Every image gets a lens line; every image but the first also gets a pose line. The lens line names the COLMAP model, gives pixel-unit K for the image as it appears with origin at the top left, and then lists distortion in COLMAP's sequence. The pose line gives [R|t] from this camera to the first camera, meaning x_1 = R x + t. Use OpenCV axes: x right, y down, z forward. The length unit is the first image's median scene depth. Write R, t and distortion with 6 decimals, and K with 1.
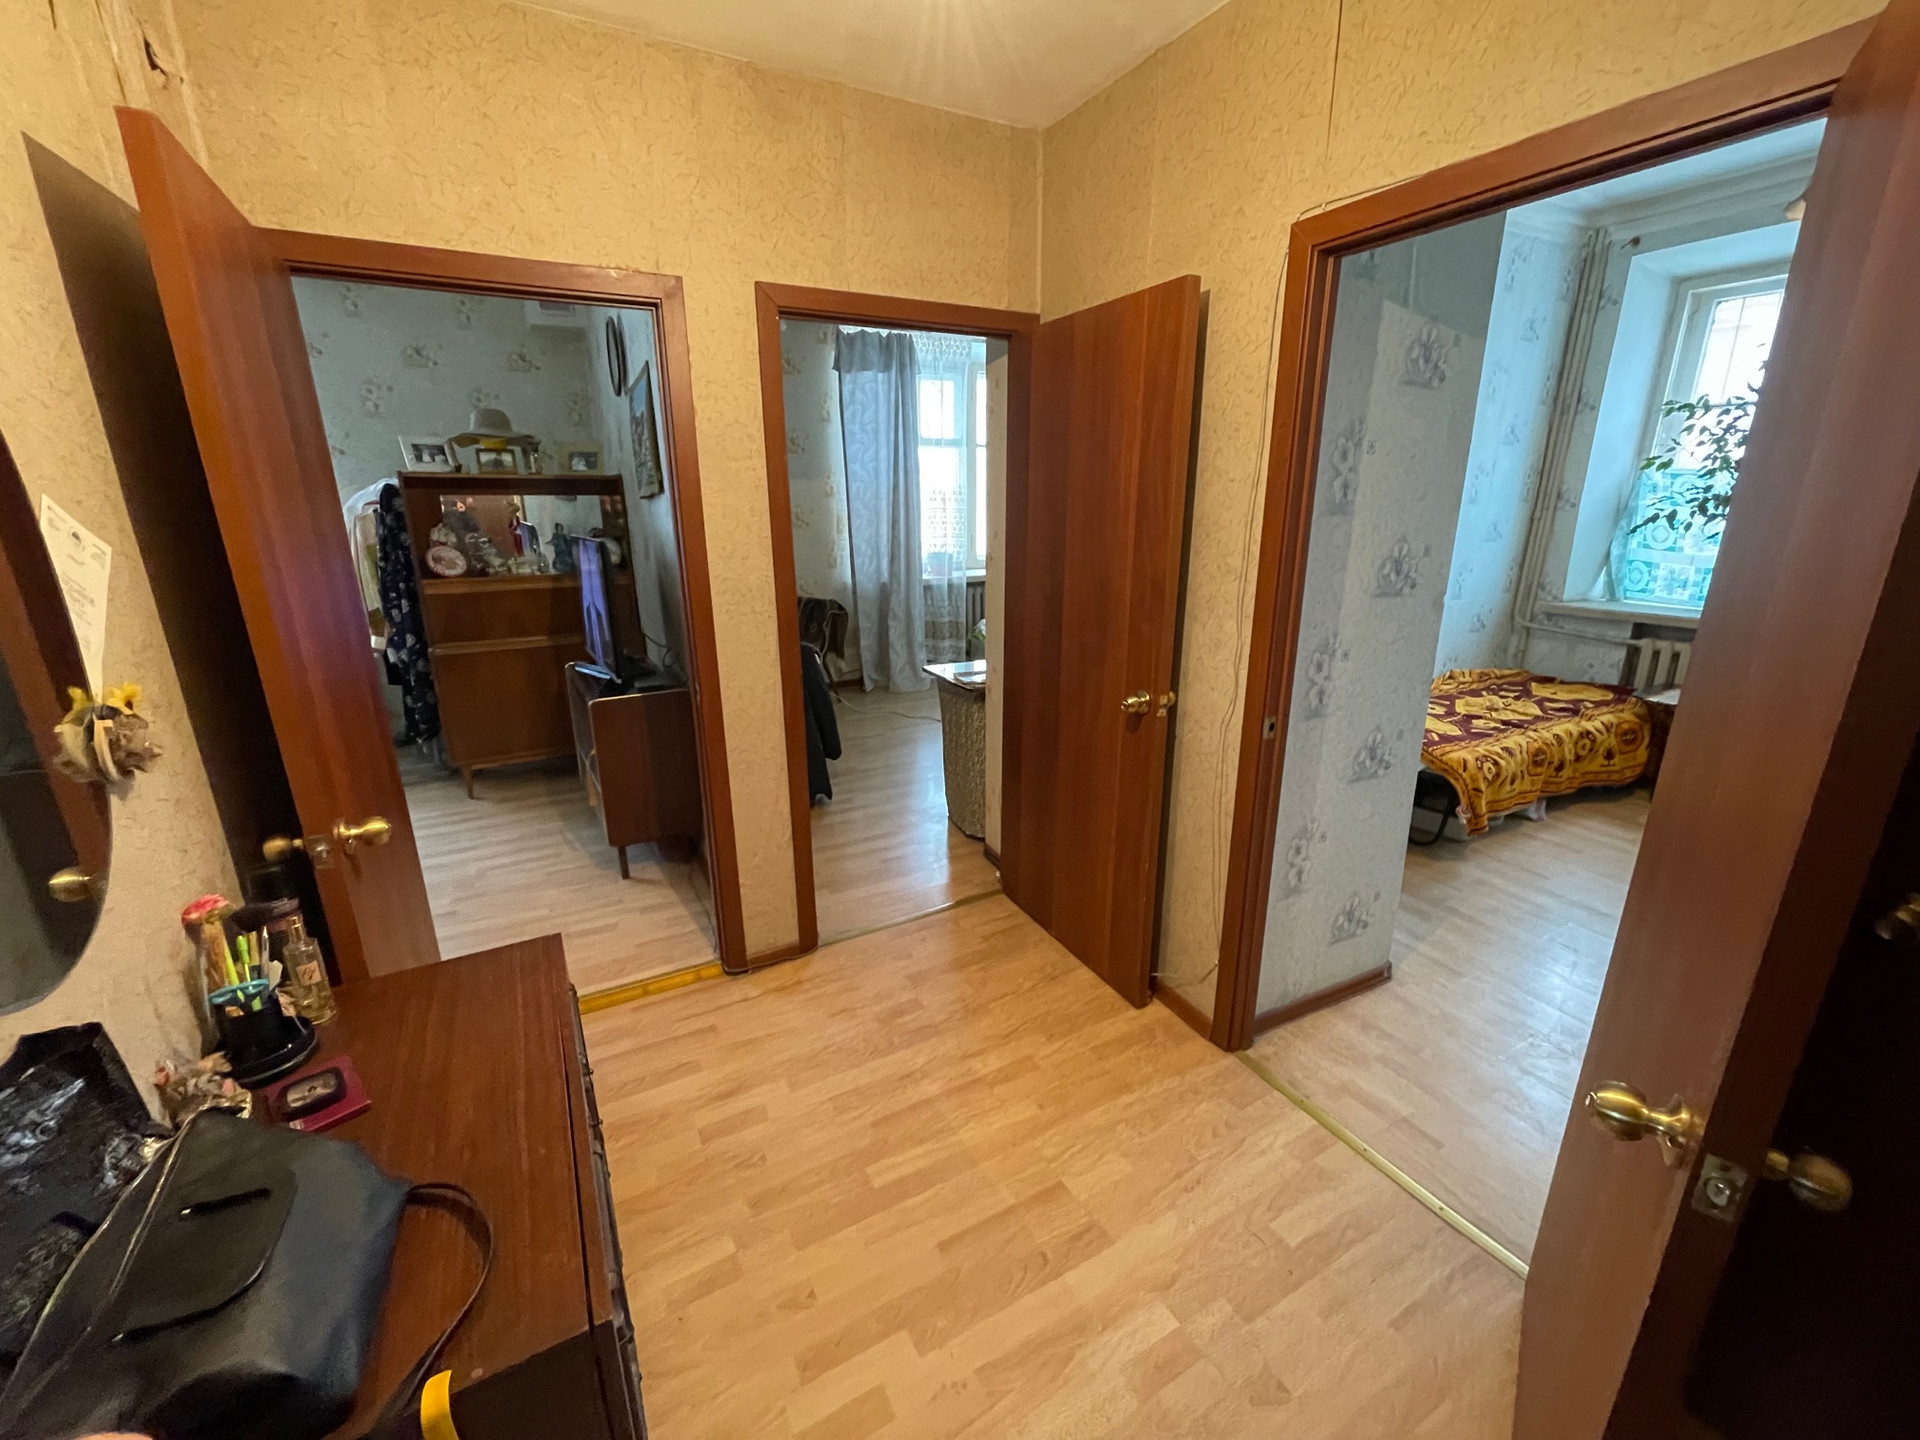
lens RADIAL K [[770.0, 0, 952.0], [0, 770.0, 721.1], [0, 0, 1]] dist [0.000070, -0.000213]
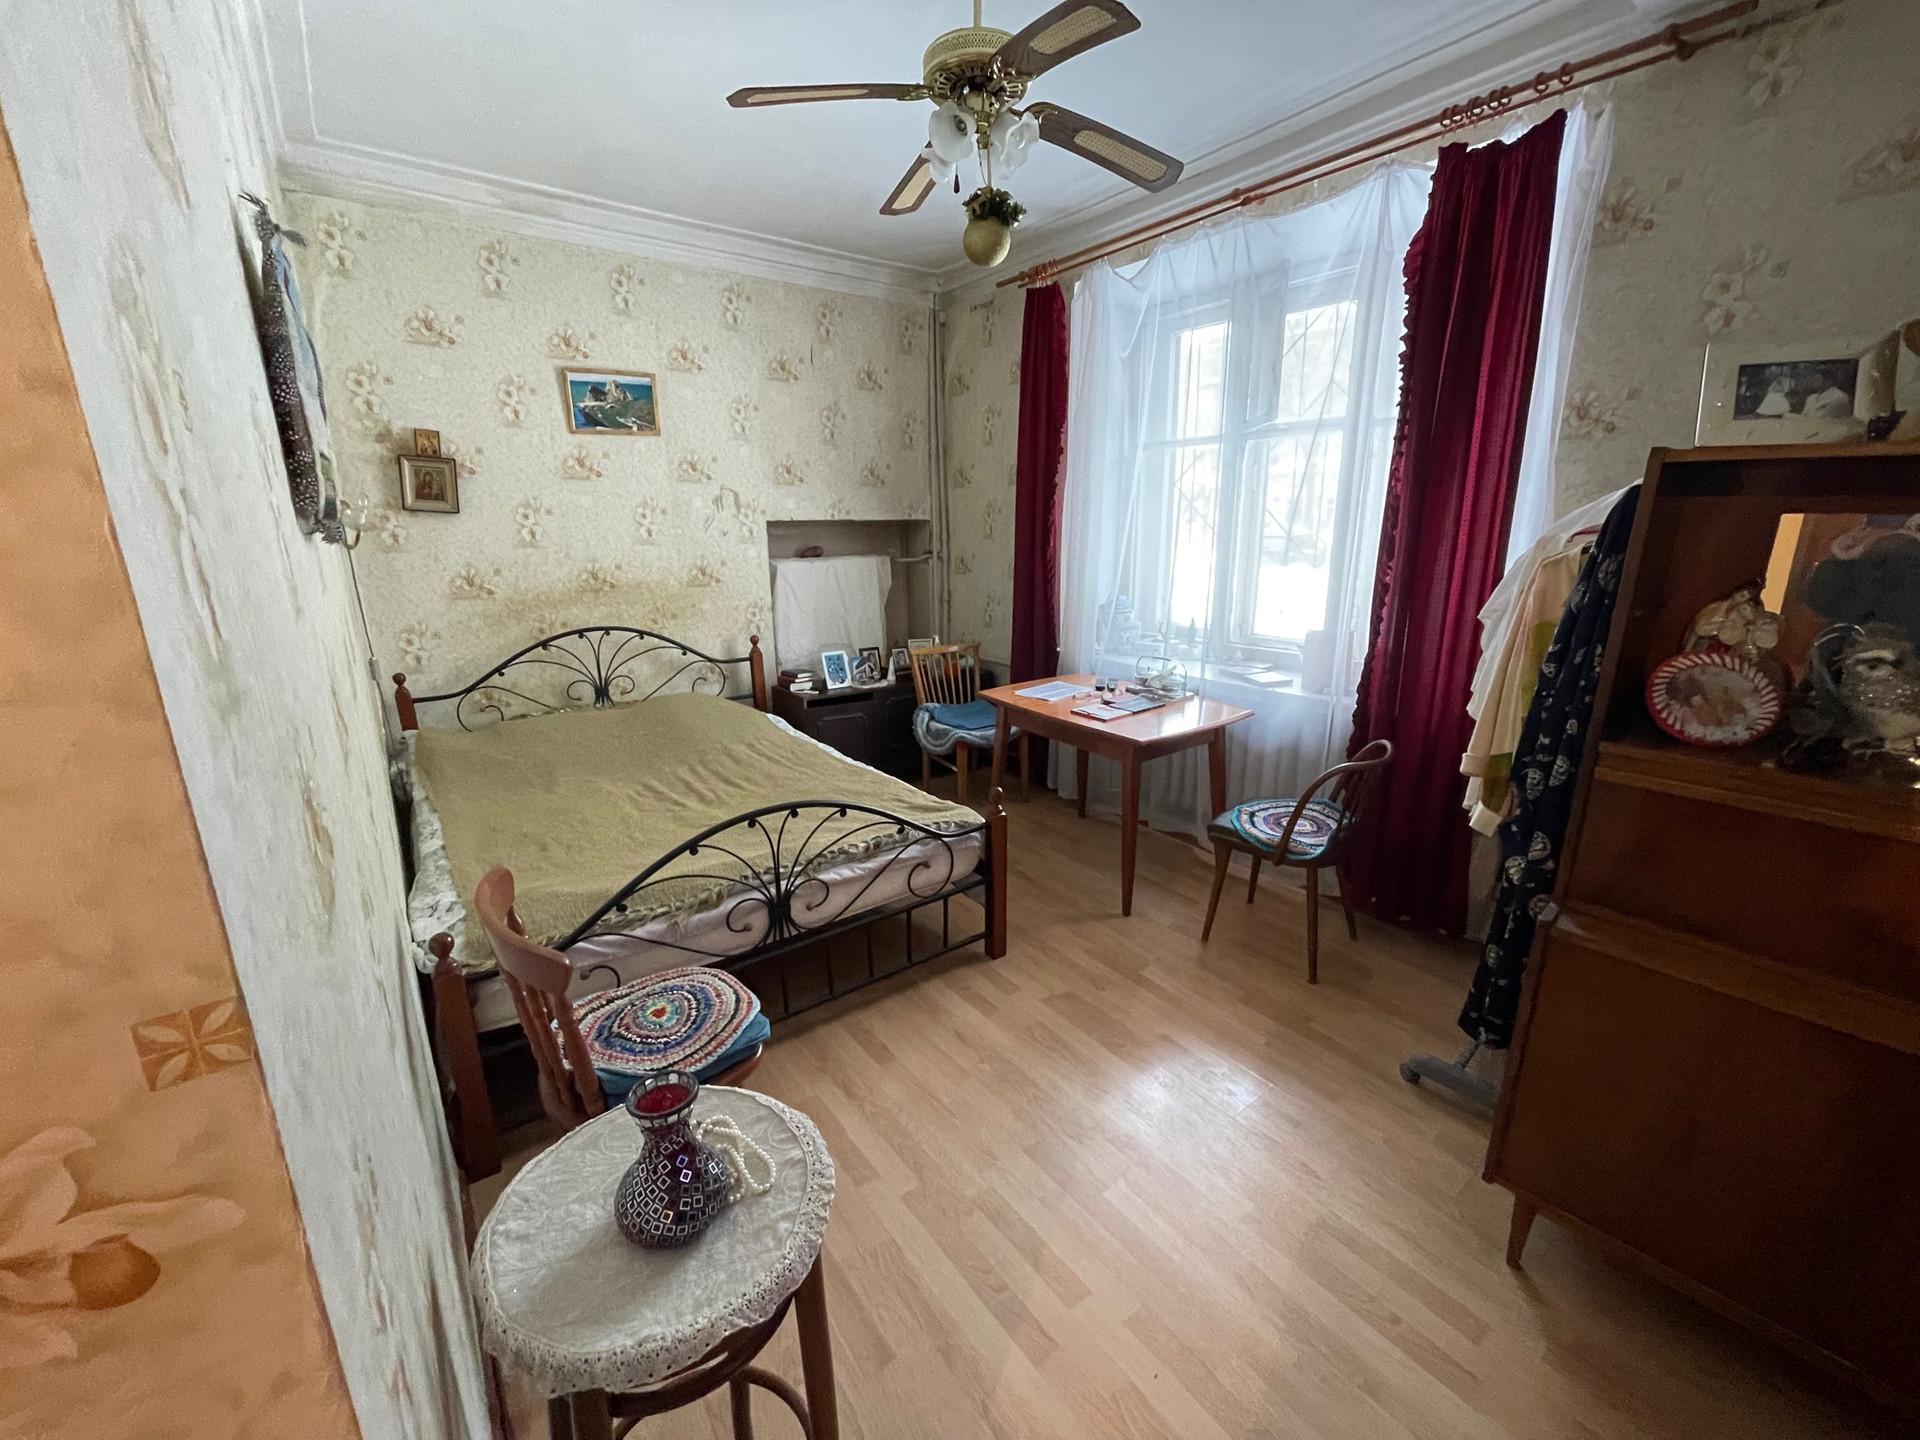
lens RADIAL K [[770.0, 0, 961.5], [0, 770.0, 710.0], [0, 0, 1]] dist [0.000070, -0.000213]
pose [[0.147845, 0.244379, -0.958343, -0.372200], [-0.273993, 0.941185, 0.197735, -0.181006], [0.950300, 0.233345, 0.206108, 0.610617]]
